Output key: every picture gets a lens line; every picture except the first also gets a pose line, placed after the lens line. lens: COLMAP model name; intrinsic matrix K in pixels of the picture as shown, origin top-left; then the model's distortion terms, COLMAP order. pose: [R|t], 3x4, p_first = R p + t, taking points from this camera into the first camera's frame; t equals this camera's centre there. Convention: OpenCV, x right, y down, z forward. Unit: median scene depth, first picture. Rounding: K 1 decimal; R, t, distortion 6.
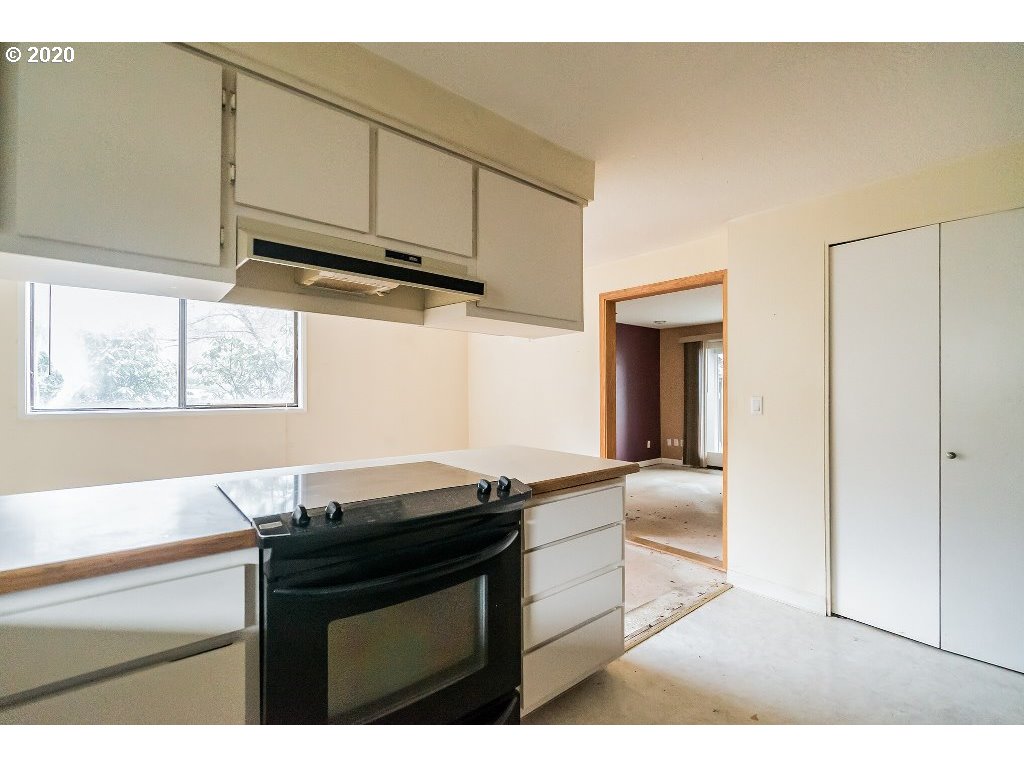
lens RADIAL K [[466.4, 0, 514.8], [0, 466.4, 387.1], [0, 0, 1]] dist [-0.001273, 0.000064]
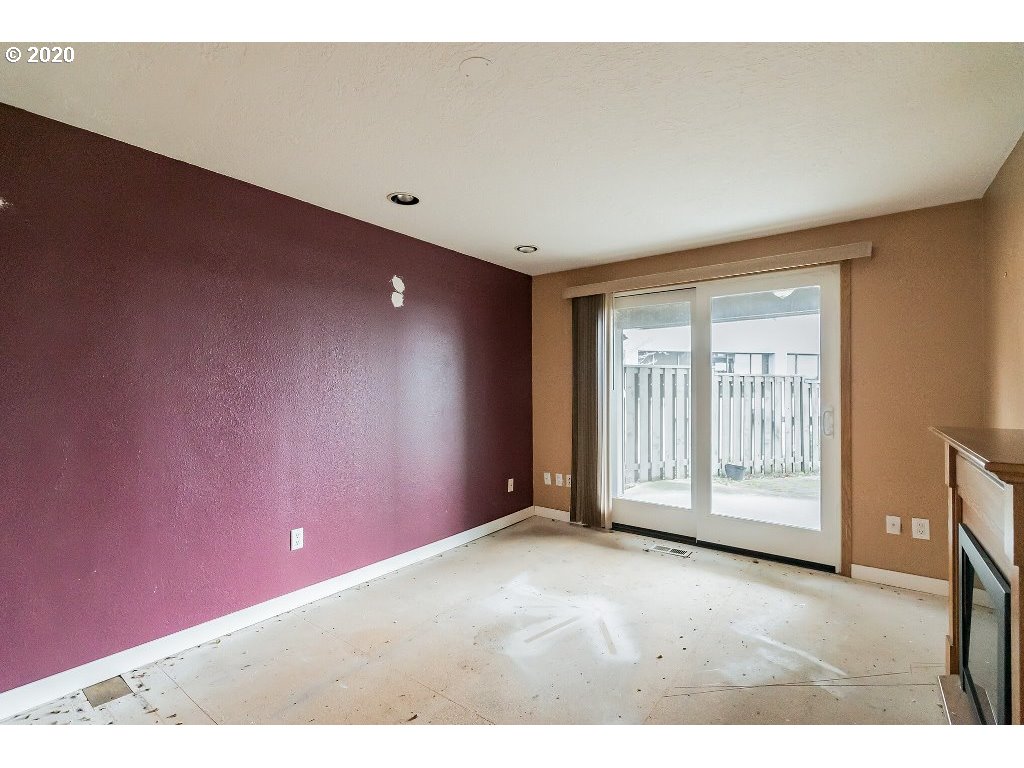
lens RADIAL K [[466.4, 0, 512.2], [0, 466.4, 384.7], [0, 0, 1]] dist [-0.001273, 0.000064]
pose [[0.978669, -0.001742, 0.205435, 0.180486], [0.000368, 0.999977, 0.006727, 0.003452], [-0.205442, -0.006508, 0.978648, 0.476918]]
